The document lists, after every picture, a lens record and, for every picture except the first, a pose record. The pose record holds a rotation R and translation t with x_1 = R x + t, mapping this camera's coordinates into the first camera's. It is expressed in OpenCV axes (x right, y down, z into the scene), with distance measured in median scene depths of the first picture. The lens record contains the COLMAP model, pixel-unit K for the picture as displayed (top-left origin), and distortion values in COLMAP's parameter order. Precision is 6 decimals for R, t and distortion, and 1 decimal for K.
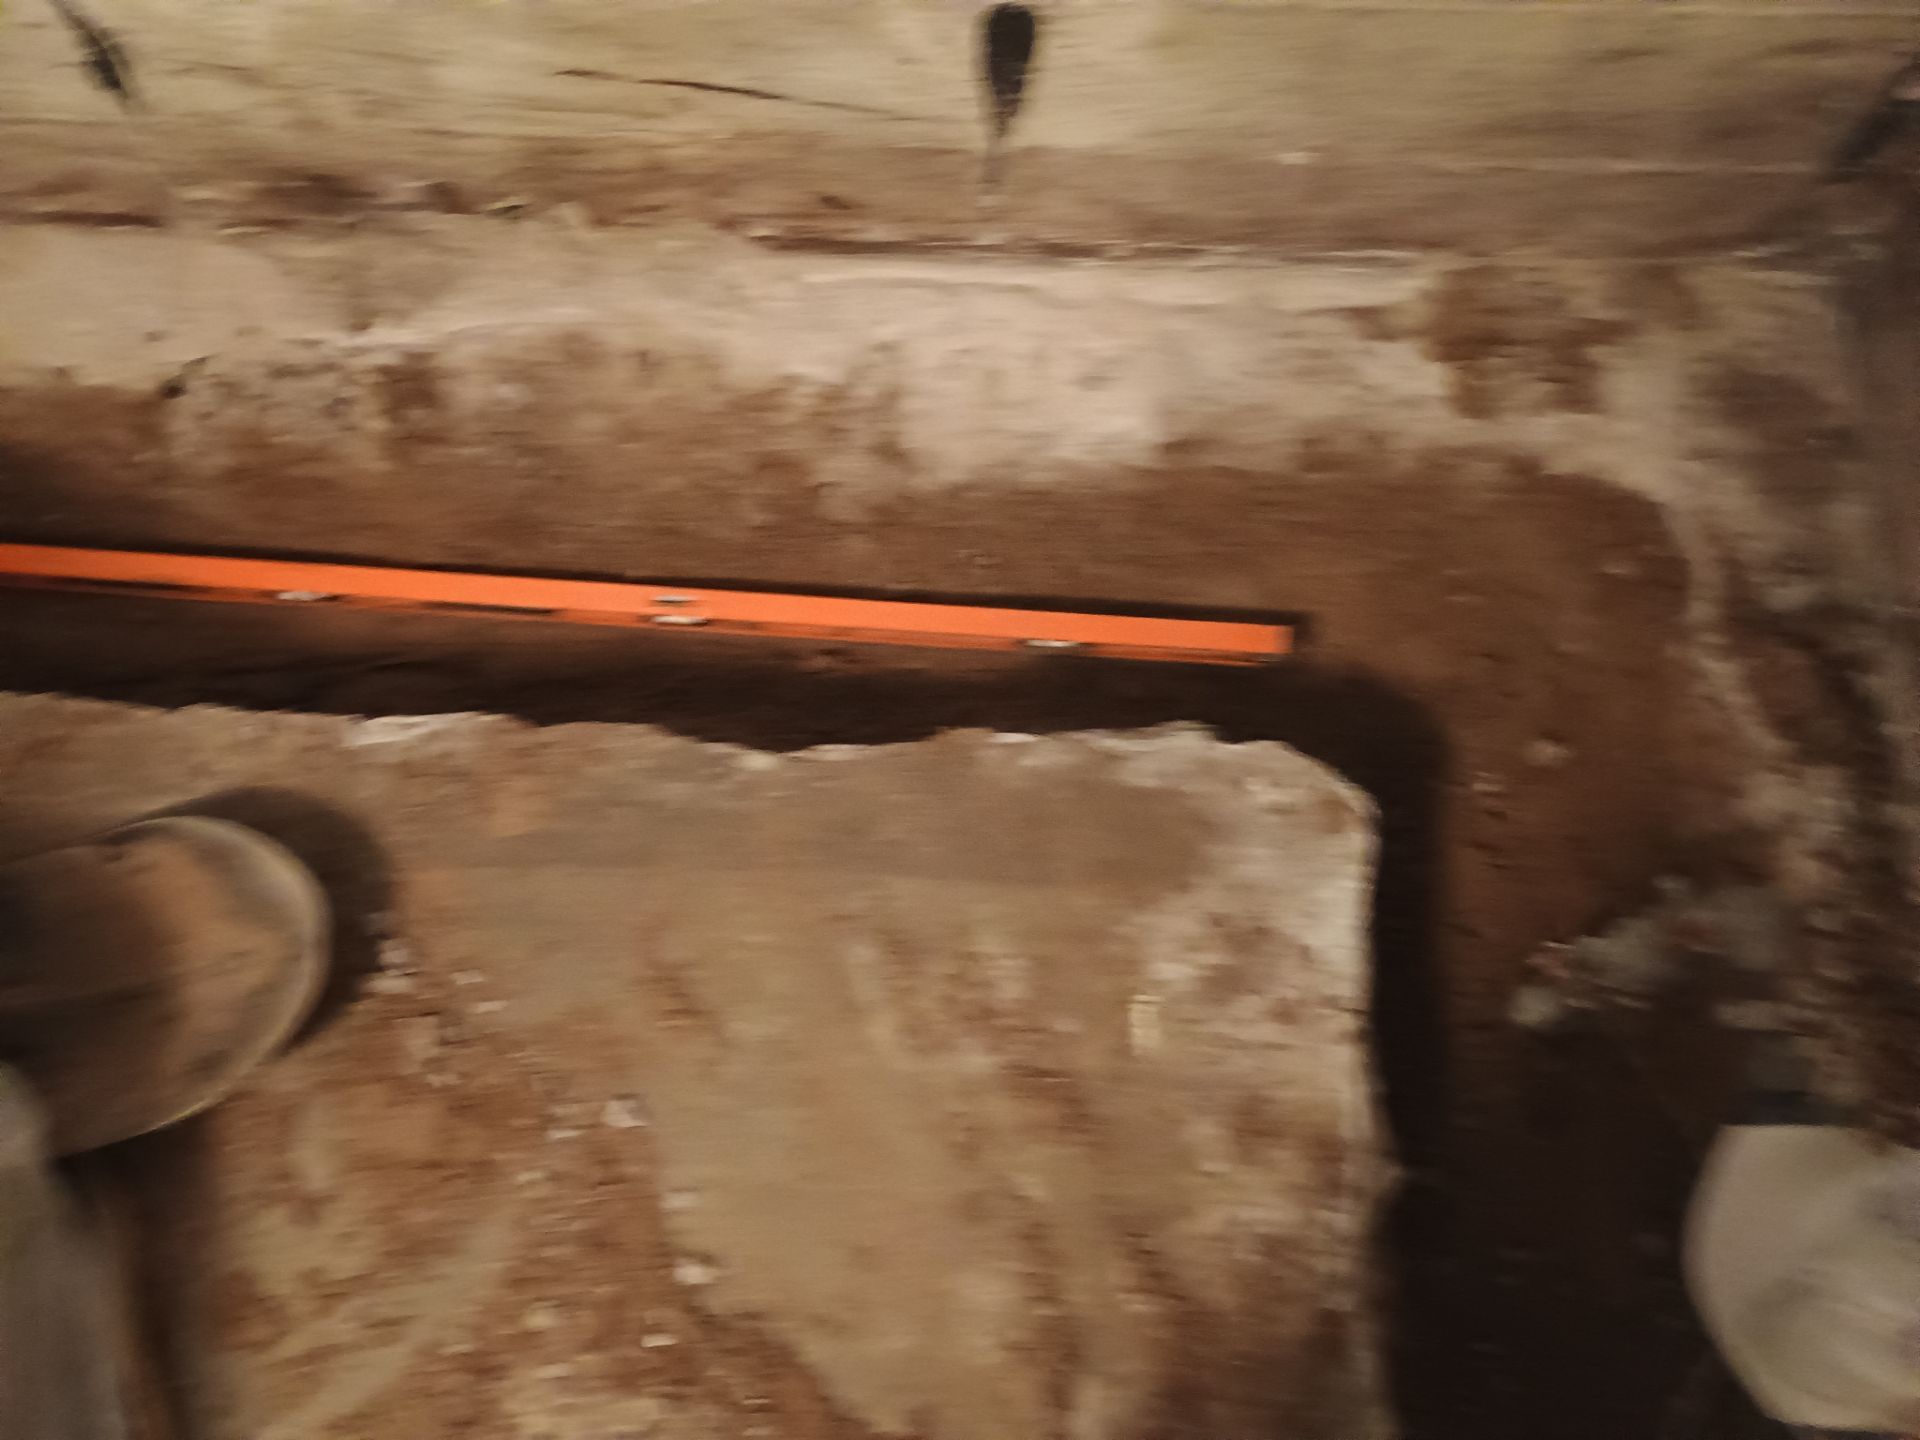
lens RADIAL K [[1634.0, 0, 960.0], [0, 1634.0, 720.0], [0, 0, 1]] dist [0.047464, -0.064245]
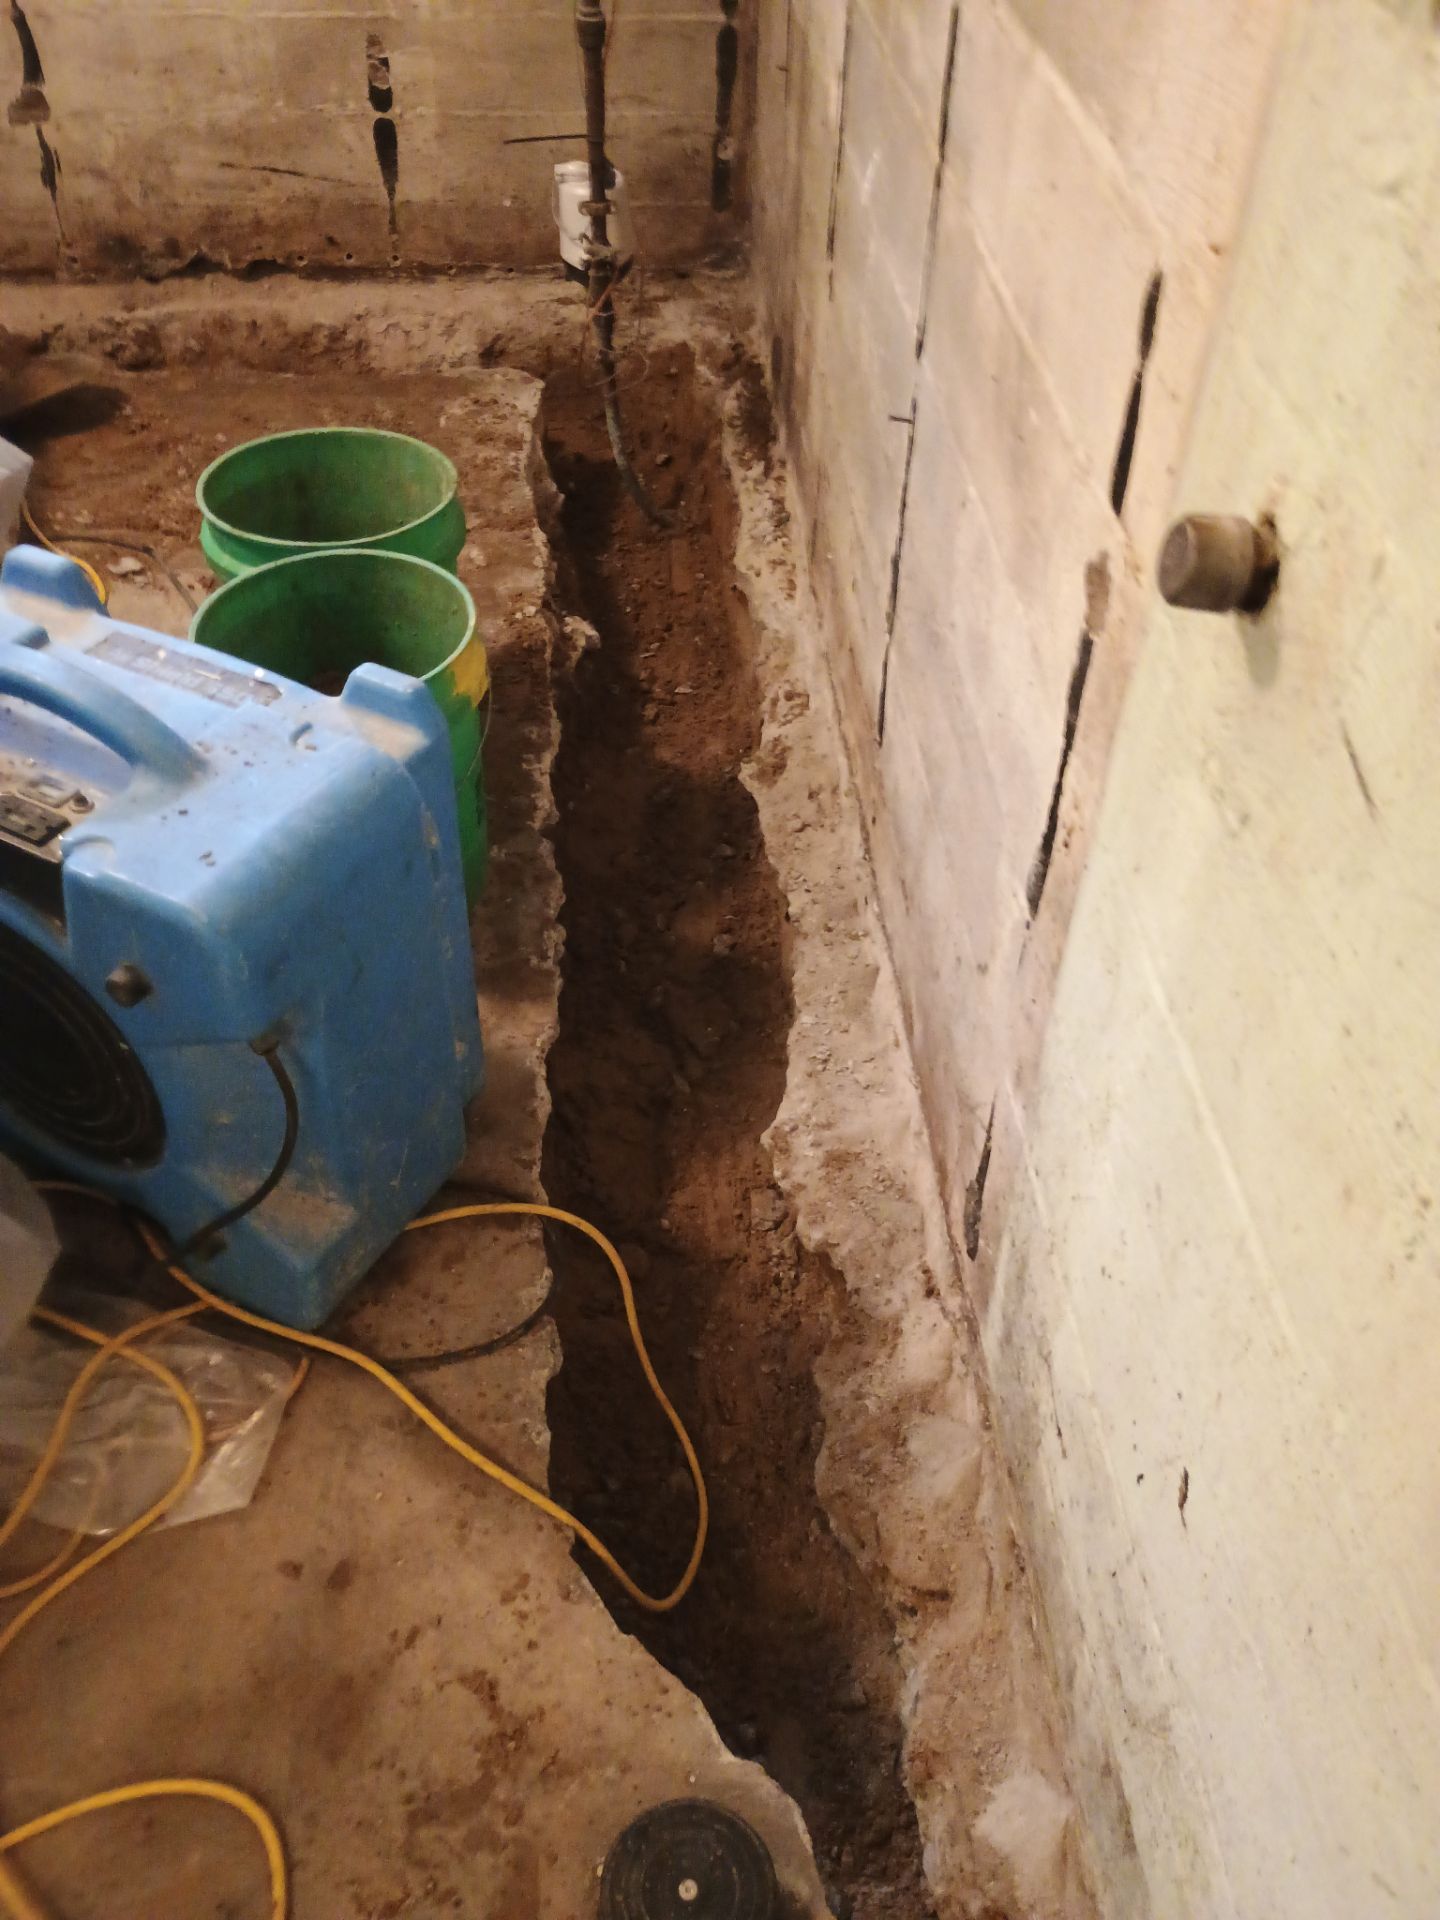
lens RADIAL K [[1634.0, 0, 720.0], [0, 1634.0, 960.0], [0, 0, 1]] dist [0.047464, -0.064245]
pose [[0.996598, -0.061497, 0.054867, 0.290310], [0.079993, 0.882011, -0.464390, 1.752199], [-0.019834, 0.467199, 0.883930, -0.669777]]
